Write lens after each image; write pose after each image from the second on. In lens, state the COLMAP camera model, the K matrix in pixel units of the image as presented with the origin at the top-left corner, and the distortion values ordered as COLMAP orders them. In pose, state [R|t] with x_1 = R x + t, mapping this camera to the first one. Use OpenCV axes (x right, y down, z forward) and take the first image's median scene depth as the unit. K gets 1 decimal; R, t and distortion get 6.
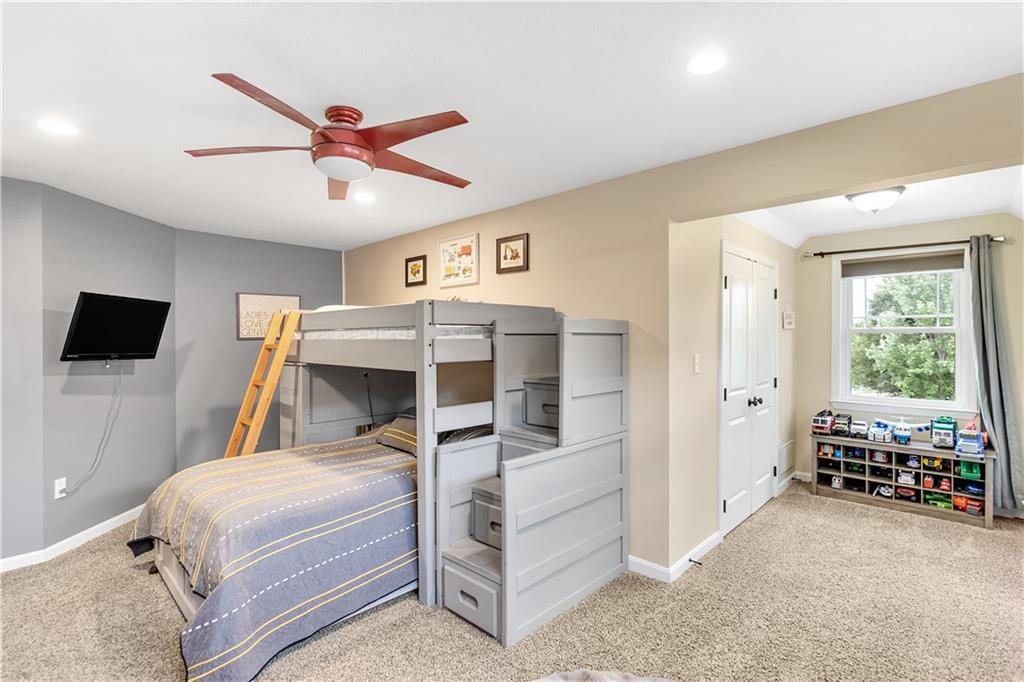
lens RADIAL K [[480.8, 0, 512.5], [0, 480.8, 339.6], [0, 0, 1]] dist [0.010961, -0.000291]
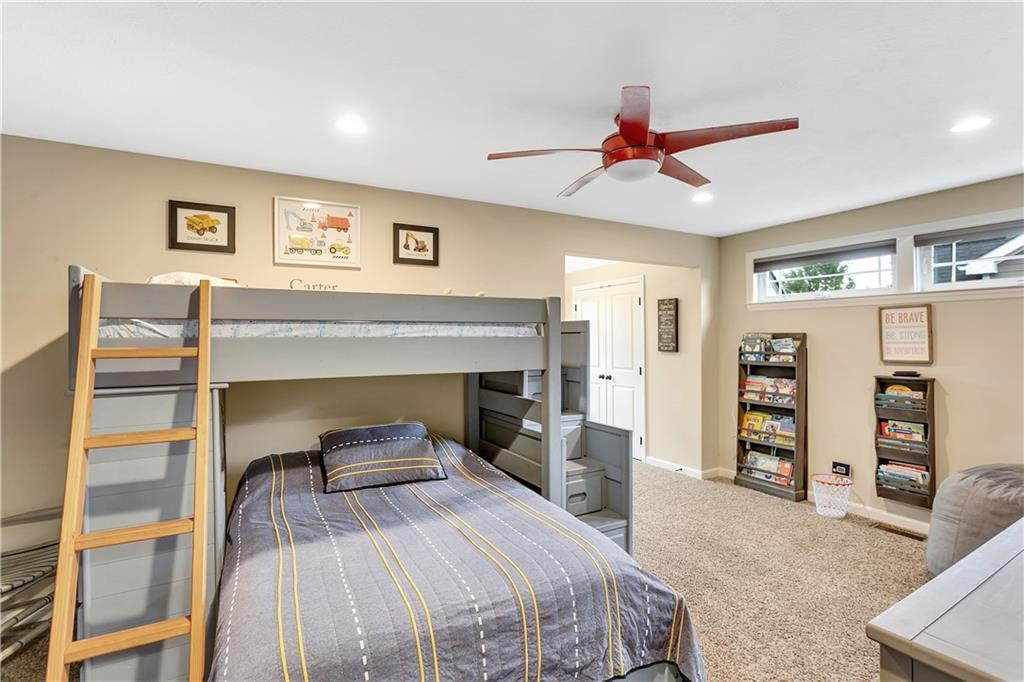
lens RADIAL K [[480.8, 0, 511.6], [0, 480.8, 336.5], [0, 0, 1]] dist [0.010961, -0.000291]
pose [[0.306954, 0.001521, 0.951723, -0.755012], [0.007349, 0.999965, -0.003968, 0.002363], [-0.951696, 0.008212, 0.306932, 0.500087]]
